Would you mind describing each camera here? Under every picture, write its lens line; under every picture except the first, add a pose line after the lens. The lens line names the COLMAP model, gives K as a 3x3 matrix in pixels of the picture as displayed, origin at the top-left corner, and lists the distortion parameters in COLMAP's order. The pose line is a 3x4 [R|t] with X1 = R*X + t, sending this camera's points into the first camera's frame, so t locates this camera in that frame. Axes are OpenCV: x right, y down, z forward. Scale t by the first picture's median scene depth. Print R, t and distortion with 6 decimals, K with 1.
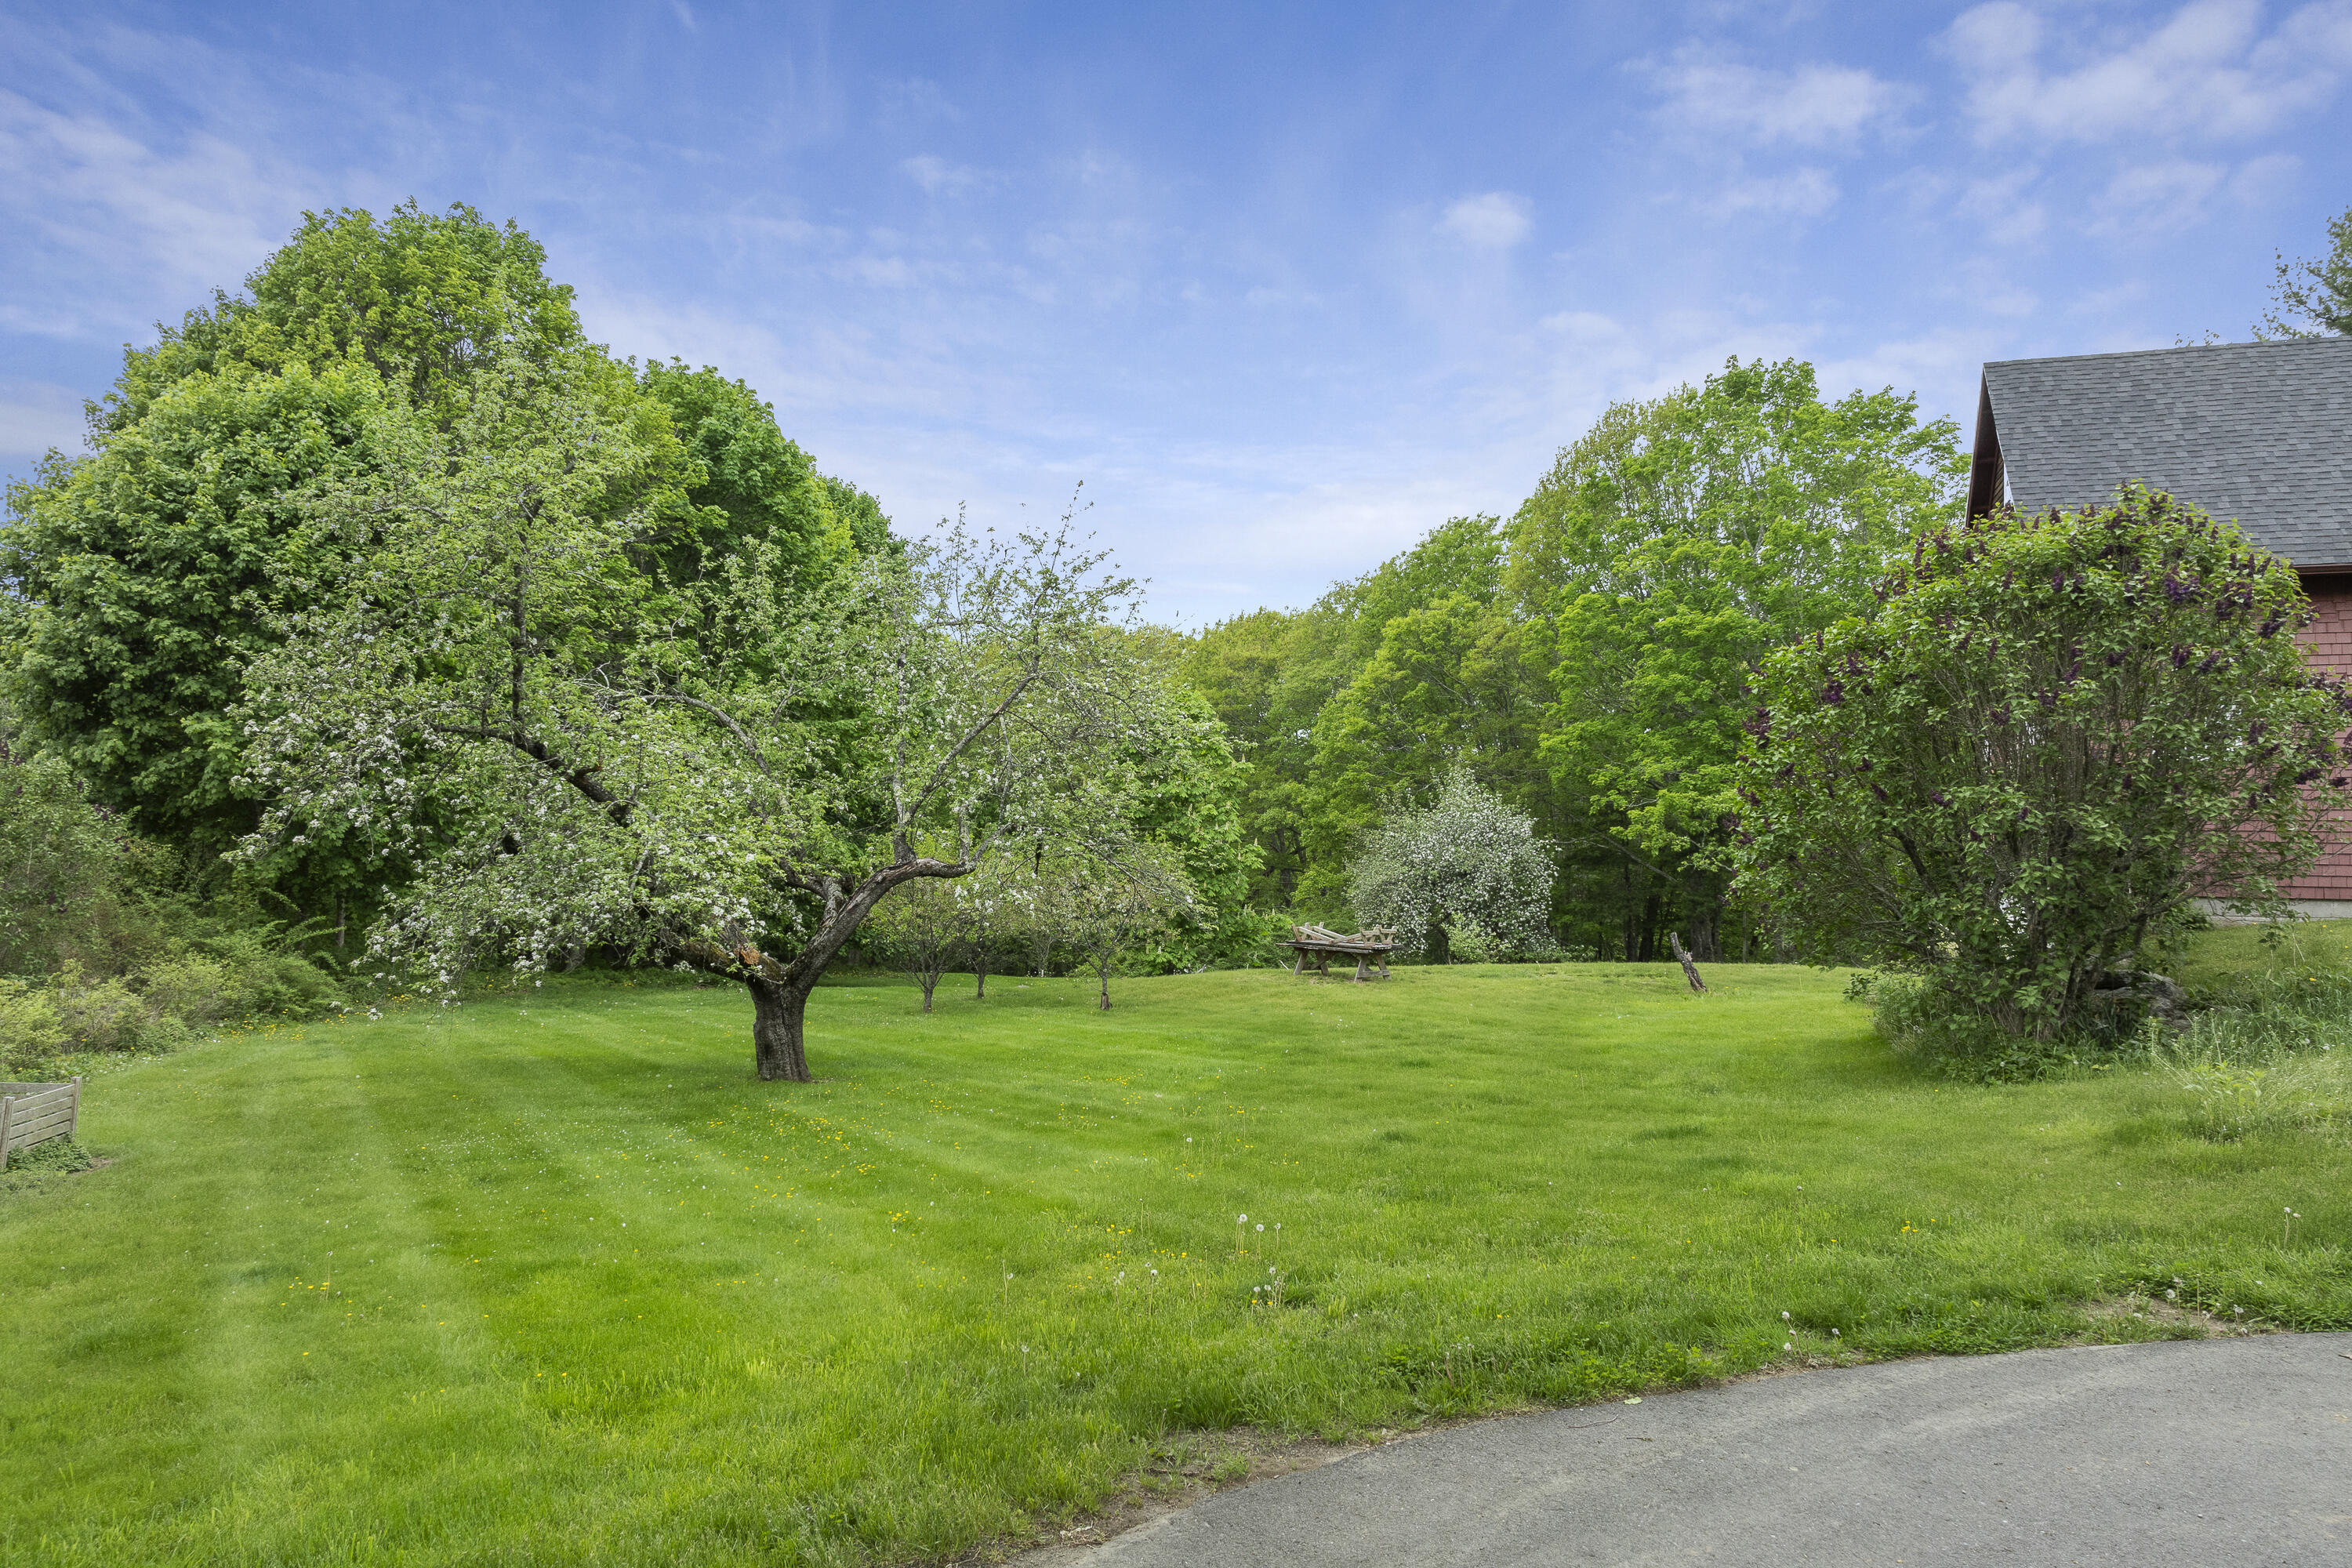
lens RADIAL K [[1619.8, 0, 1176.0], [0, 1619.8, 784.0], [0, 0, 1]] dist [-0.008041, 0.006821]
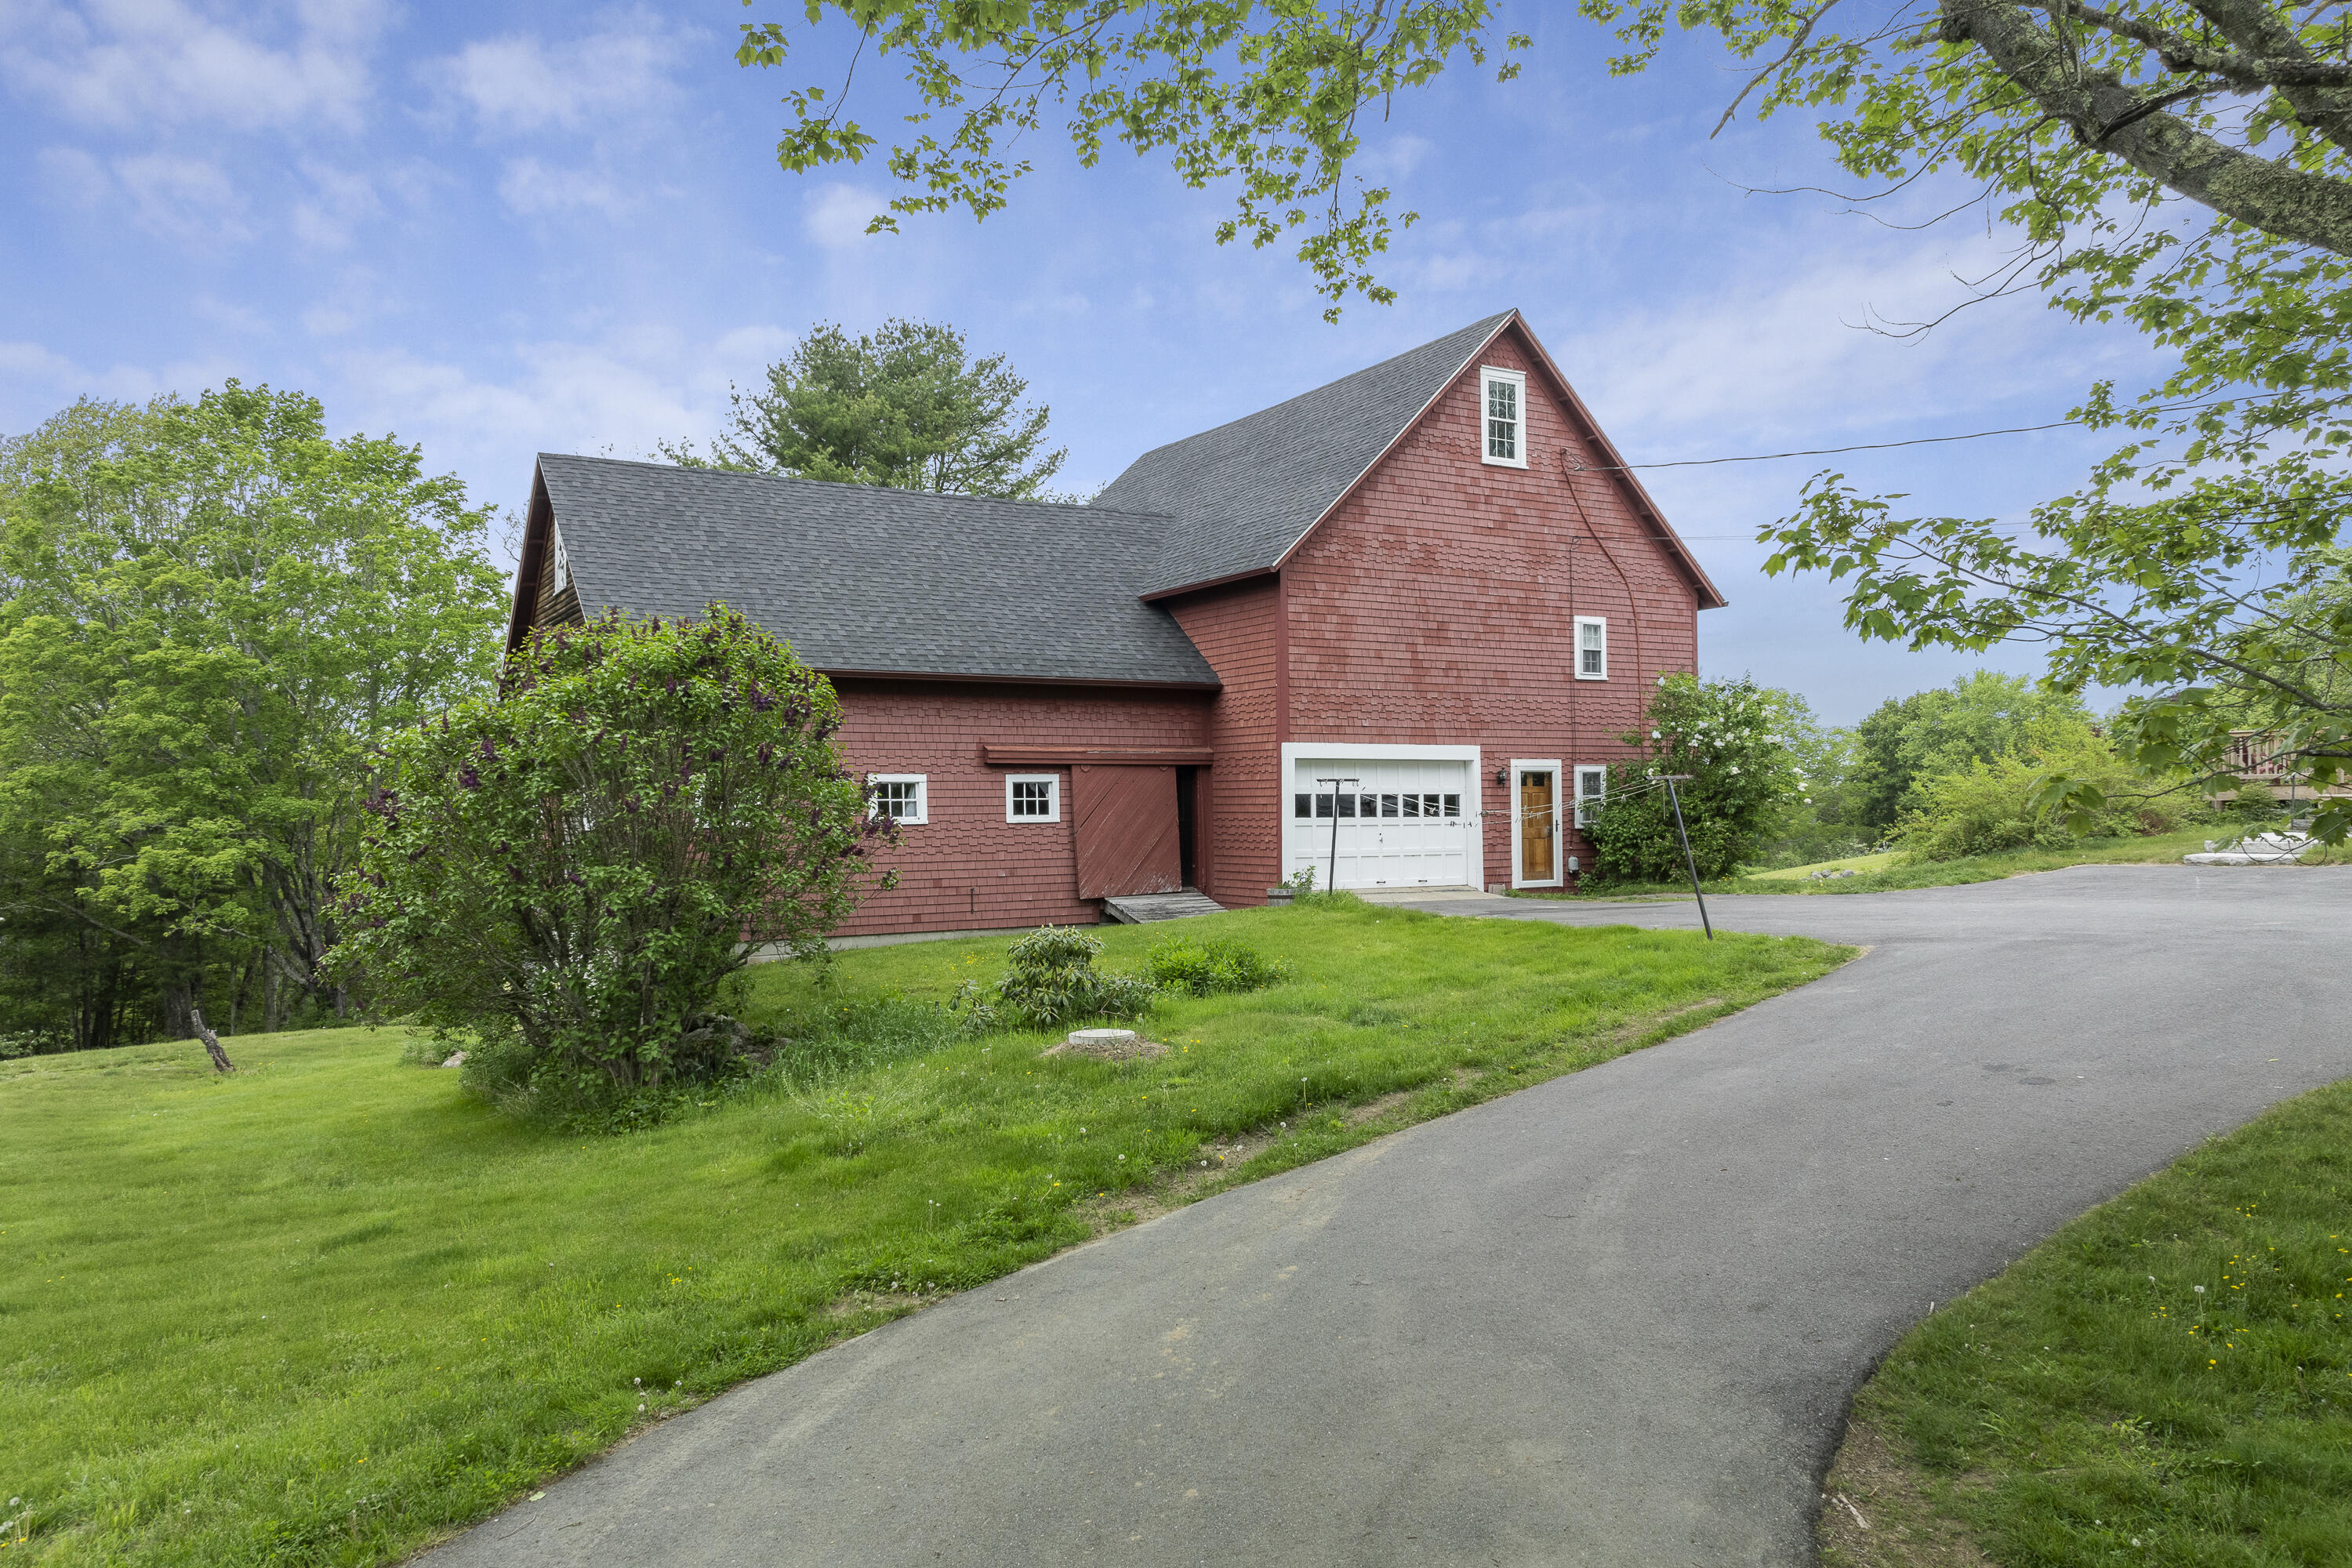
lens RADIAL K [[1619.8, 0, 1176.0], [0, 1619.8, 784.0], [0, 0, 1]] dist [-0.008041, 0.006821]
pose [[0.638444, 0.009500, 0.769610, -0.102565], [0.010771, 0.999716, -0.021277, -0.024788], [-0.769593, 0.021874, 0.638160, -0.011001]]
